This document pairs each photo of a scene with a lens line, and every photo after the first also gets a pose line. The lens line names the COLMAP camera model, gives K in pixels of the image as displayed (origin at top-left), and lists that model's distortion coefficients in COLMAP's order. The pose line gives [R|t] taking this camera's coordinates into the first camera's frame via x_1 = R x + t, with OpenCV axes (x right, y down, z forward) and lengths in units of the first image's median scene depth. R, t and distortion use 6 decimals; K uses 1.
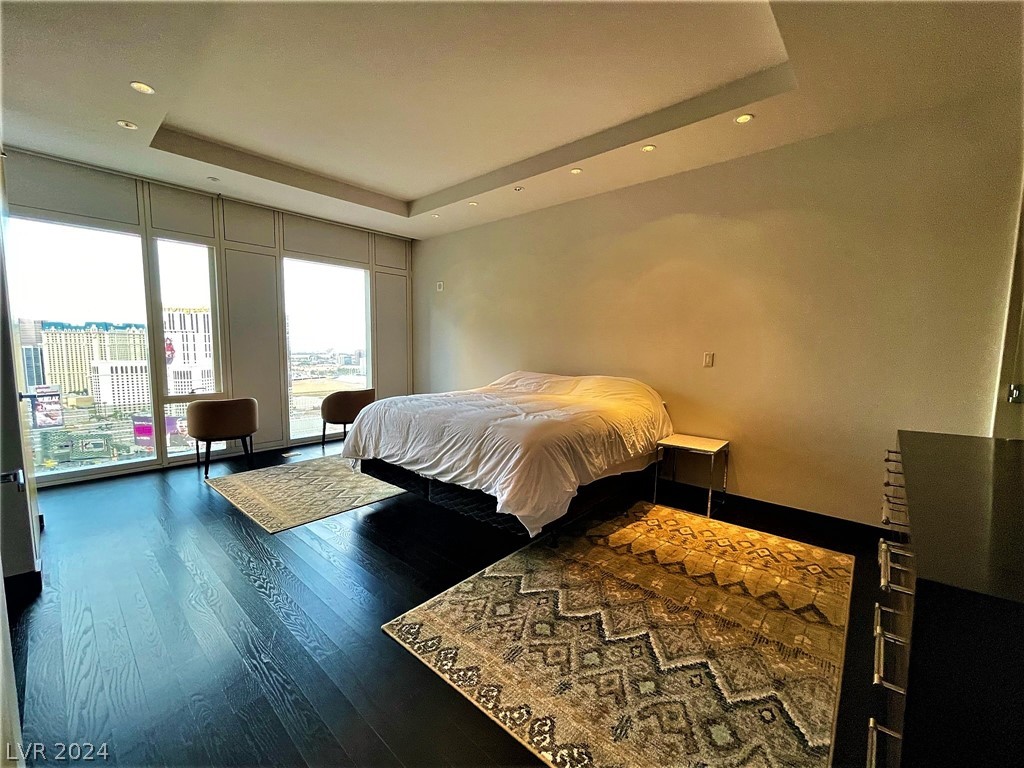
lens RADIAL K [[417.2, 0, 508.6], [0, 417.2, 387.0], [0, 0, 1]] dist [-0.001602, 0.000732]
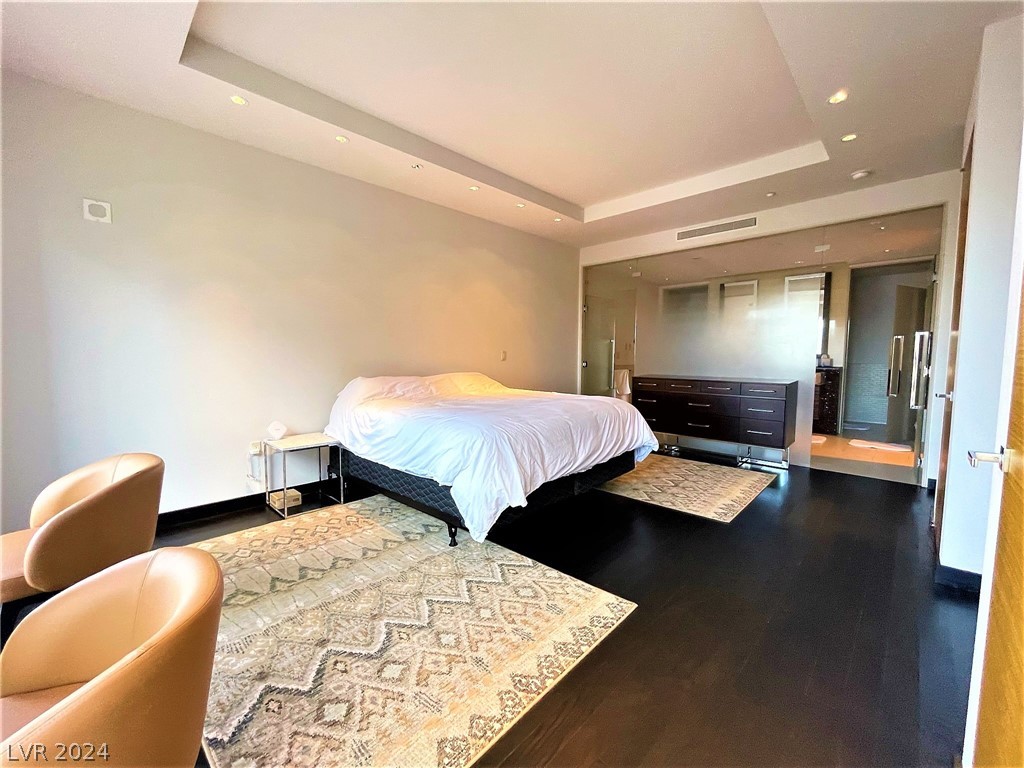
lens RADIAL K [[410.7, 0, 511.4], [0, 410.7, 352.3], [0, 0, 1]] dist [0.000777, 0.000230]
pose [[0.036144, -0.013841, 0.999251, -0.960584], [0.081726, 0.996596, 0.010848, -0.086168], [-0.995999, 0.081273, 0.037152, 0.861233]]
